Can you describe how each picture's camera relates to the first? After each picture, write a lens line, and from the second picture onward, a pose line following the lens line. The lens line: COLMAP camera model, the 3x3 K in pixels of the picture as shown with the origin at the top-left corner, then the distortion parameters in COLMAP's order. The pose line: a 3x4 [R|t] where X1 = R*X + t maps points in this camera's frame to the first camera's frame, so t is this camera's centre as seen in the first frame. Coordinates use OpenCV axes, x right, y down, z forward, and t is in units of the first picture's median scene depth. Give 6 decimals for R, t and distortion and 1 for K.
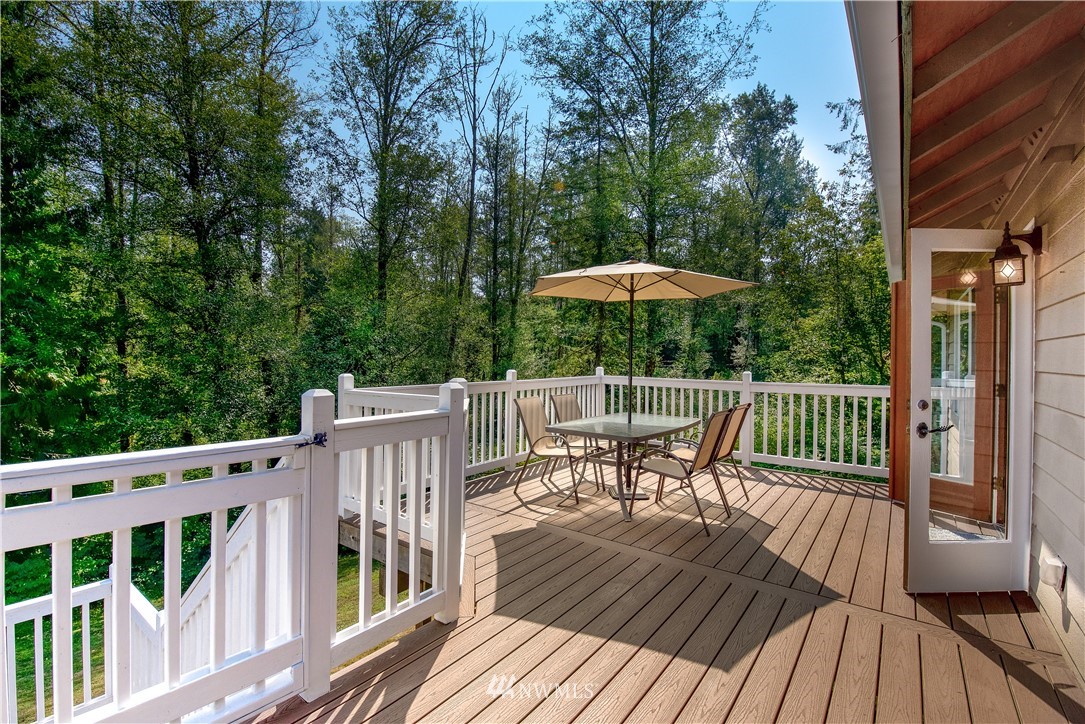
lens RADIAL K [[468.8, 0, 541.9], [0, 468.8, 351.8], [0, 0, 1]] dist [-0.031366, -0.000332]
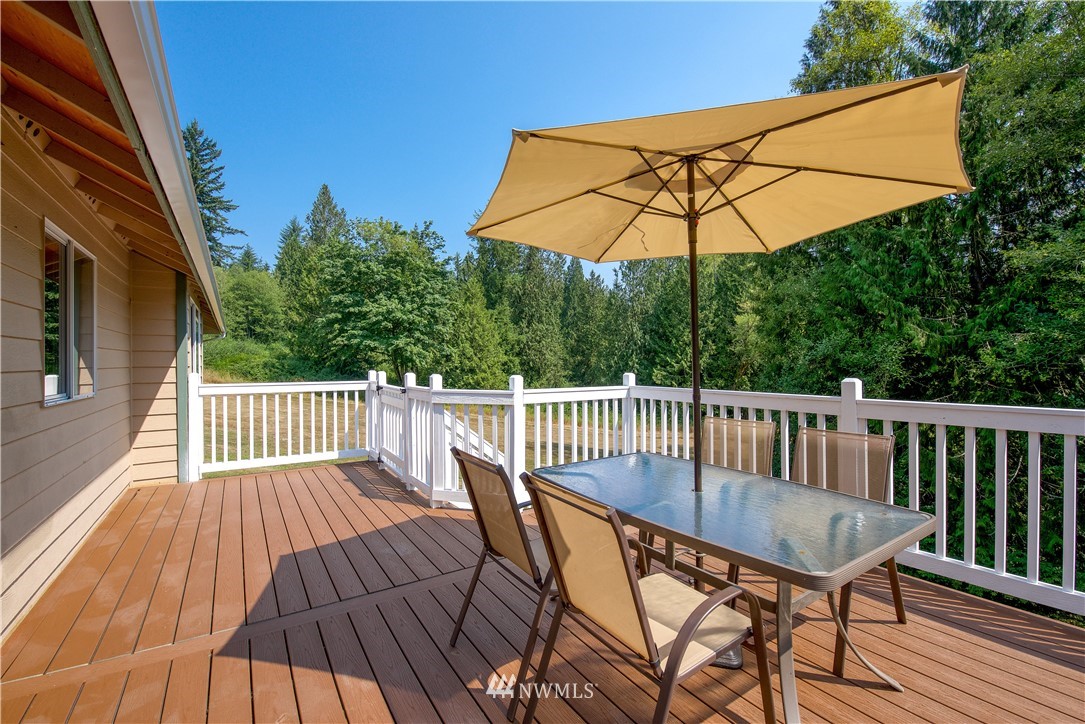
lens RADIAL K [[468.8, 0, 541.9], [0, 468.8, 351.8], [0, 0, 1]] dist [-0.031366, -0.000332]
pose [[-0.318505, -0.014435, -0.947811, 1.226848], [0.013164, 0.999720, -0.019649, 0.027934], [0.947830, -0.018735, -0.318225, 1.777049]]
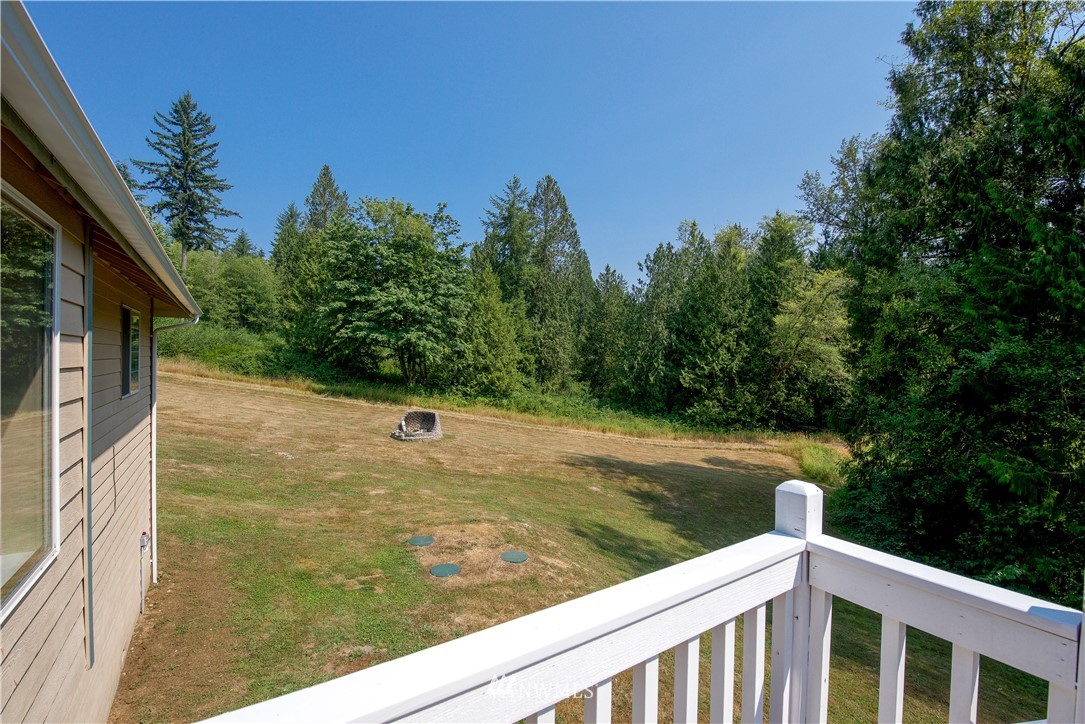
lens RADIAL K [[468.8, 0, 541.9], [0, 468.8, 351.8], [0, 0, 1]] dist [-0.031366, -0.000332]
pose [[-0.306842, -0.014749, -0.951646, 1.169669], [-0.010126, 0.999874, -0.012232, 0.023906], [0.951706, 0.005883, -0.306953, 1.708422]]
